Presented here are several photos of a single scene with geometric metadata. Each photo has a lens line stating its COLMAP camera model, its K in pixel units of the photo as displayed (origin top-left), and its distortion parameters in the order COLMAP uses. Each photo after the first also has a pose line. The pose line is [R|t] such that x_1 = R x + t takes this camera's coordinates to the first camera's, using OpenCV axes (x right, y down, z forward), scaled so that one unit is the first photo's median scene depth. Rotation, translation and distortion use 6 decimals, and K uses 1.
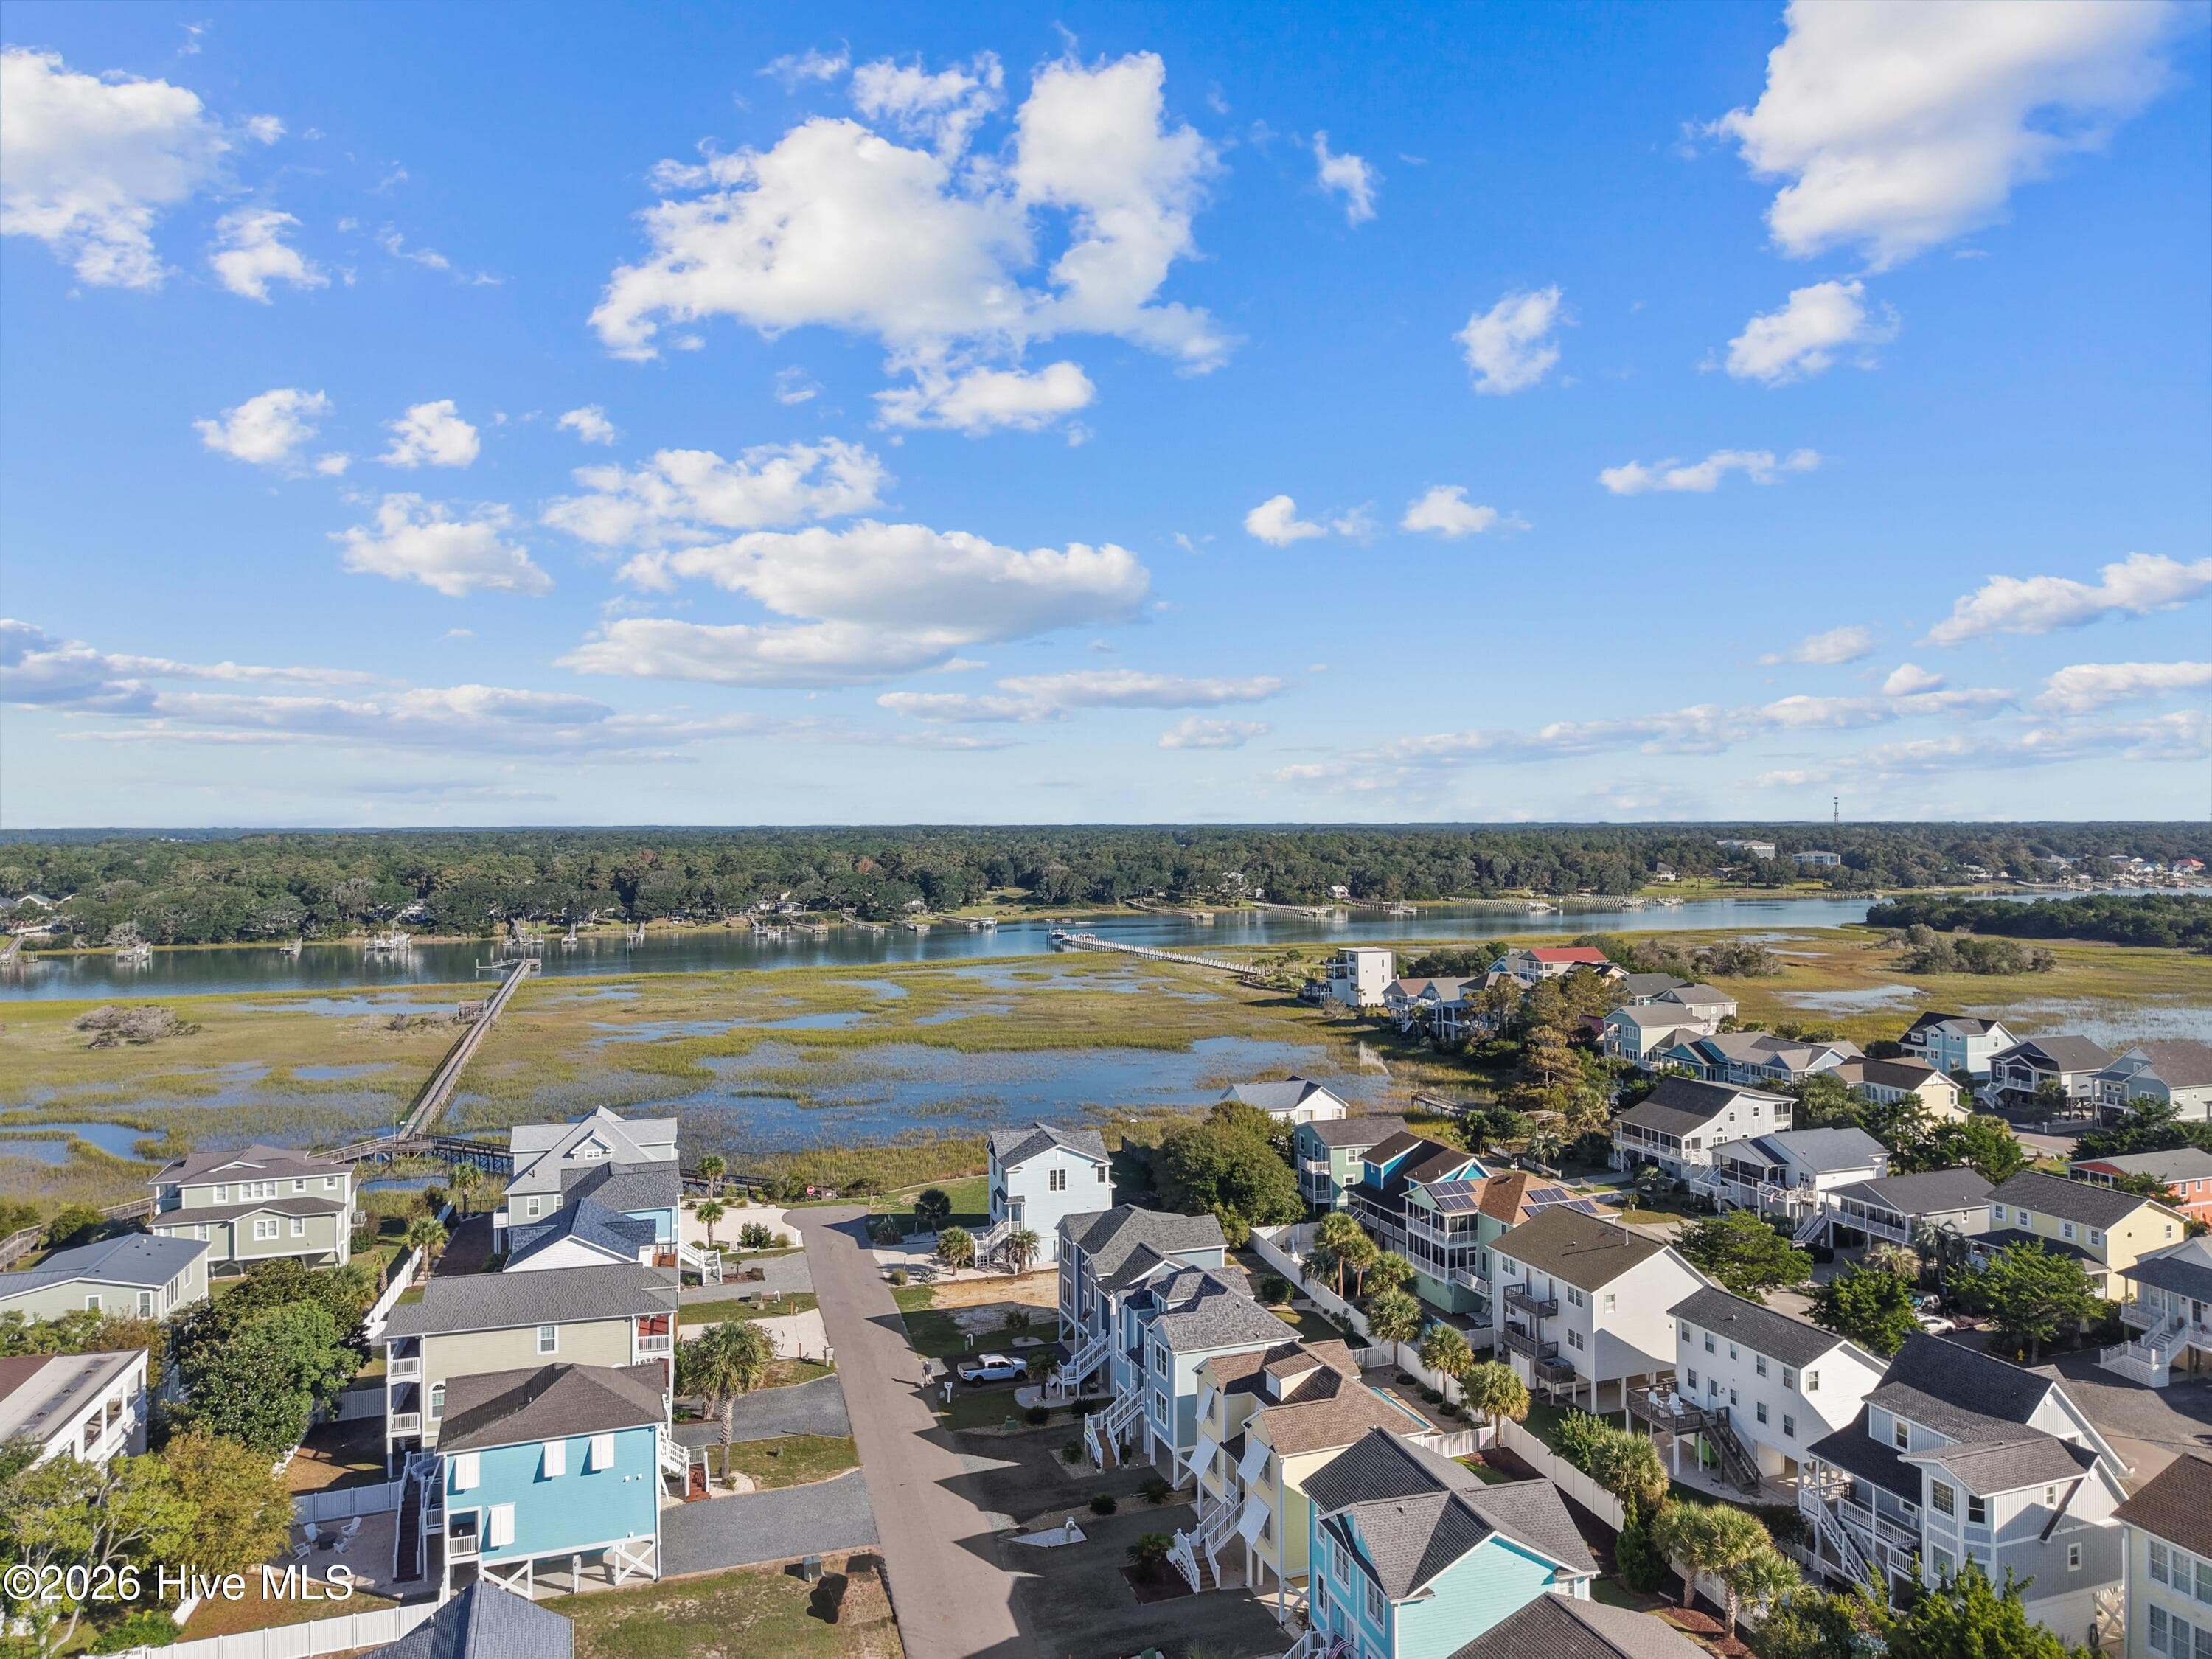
lens RADIAL K [[1509.5, 0, 1106.0], [0, 1509.5, 829.5], [0, 0, 1]] dist [0.000910, -0.000270]
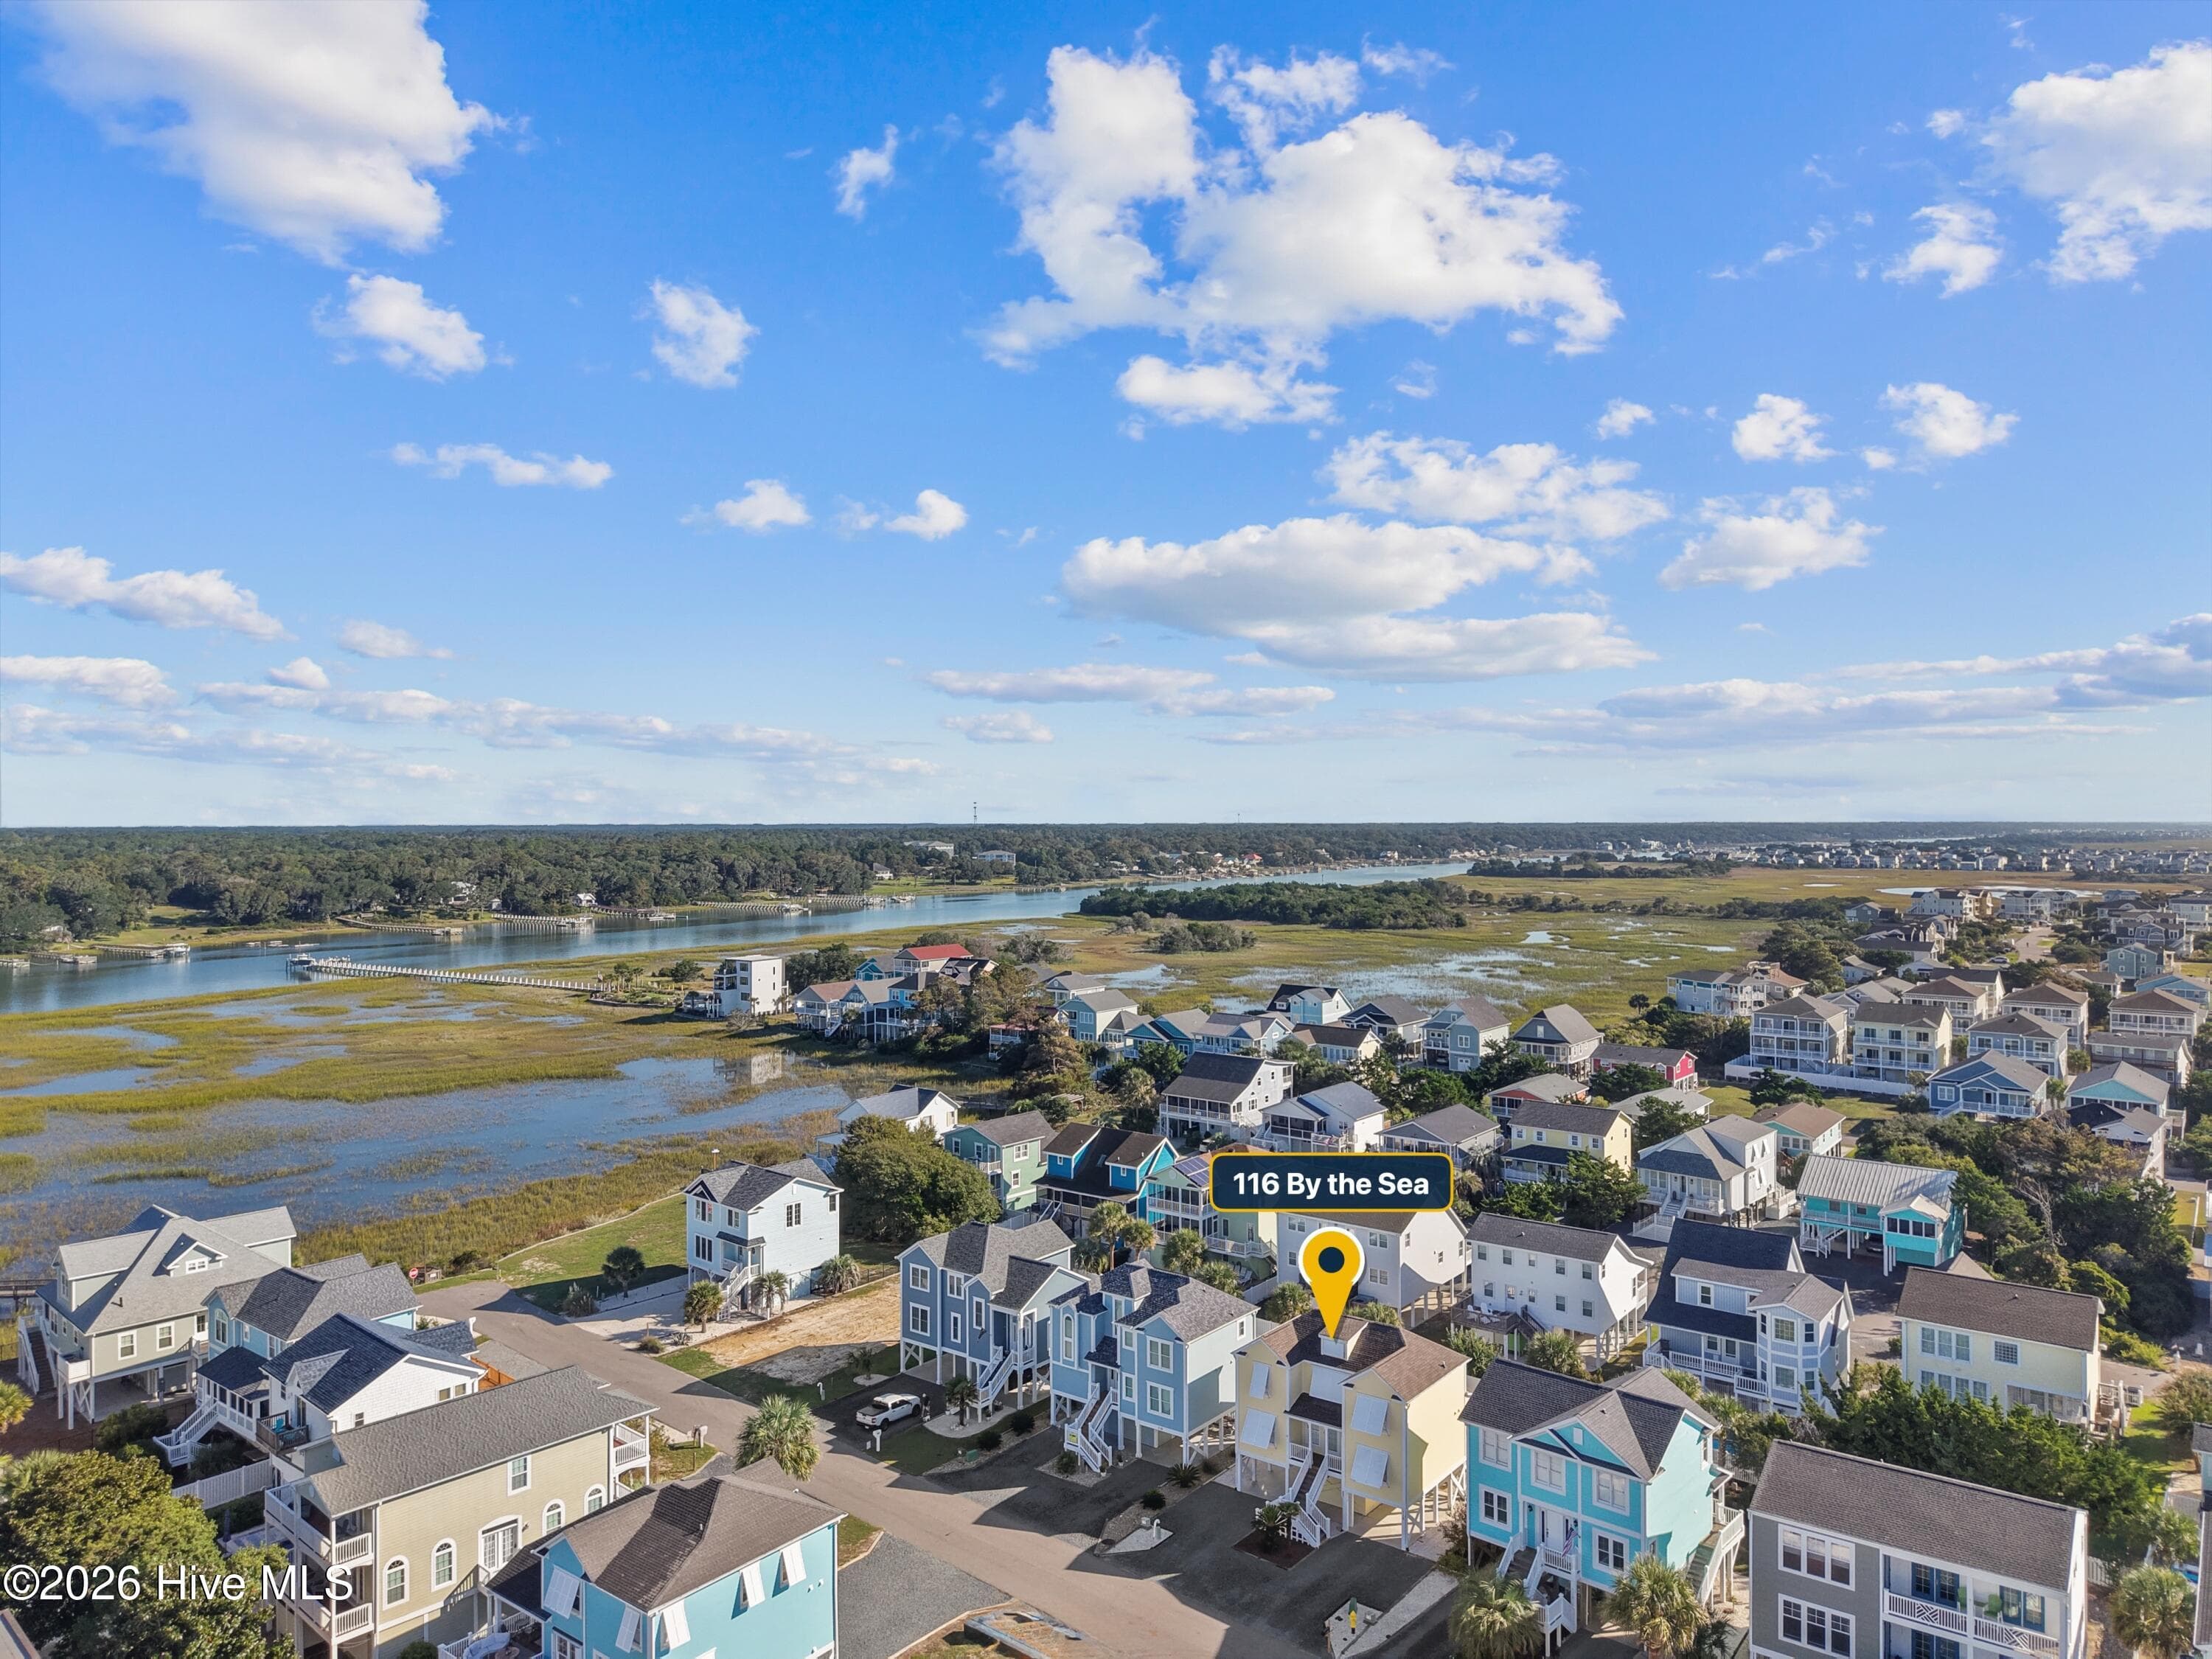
lens RADIAL K [[1509.5, 0, 1106.0], [0, 1509.5, 829.5], [0, 0, 1]] dist [0.000910, -0.000270]
pose [[0.843078, -0.004913, 0.537769, -0.126638], [0.005212, 0.999986, 0.000965, -0.003477], [-0.537766, 0.001990, 0.843092, 0.030083]]
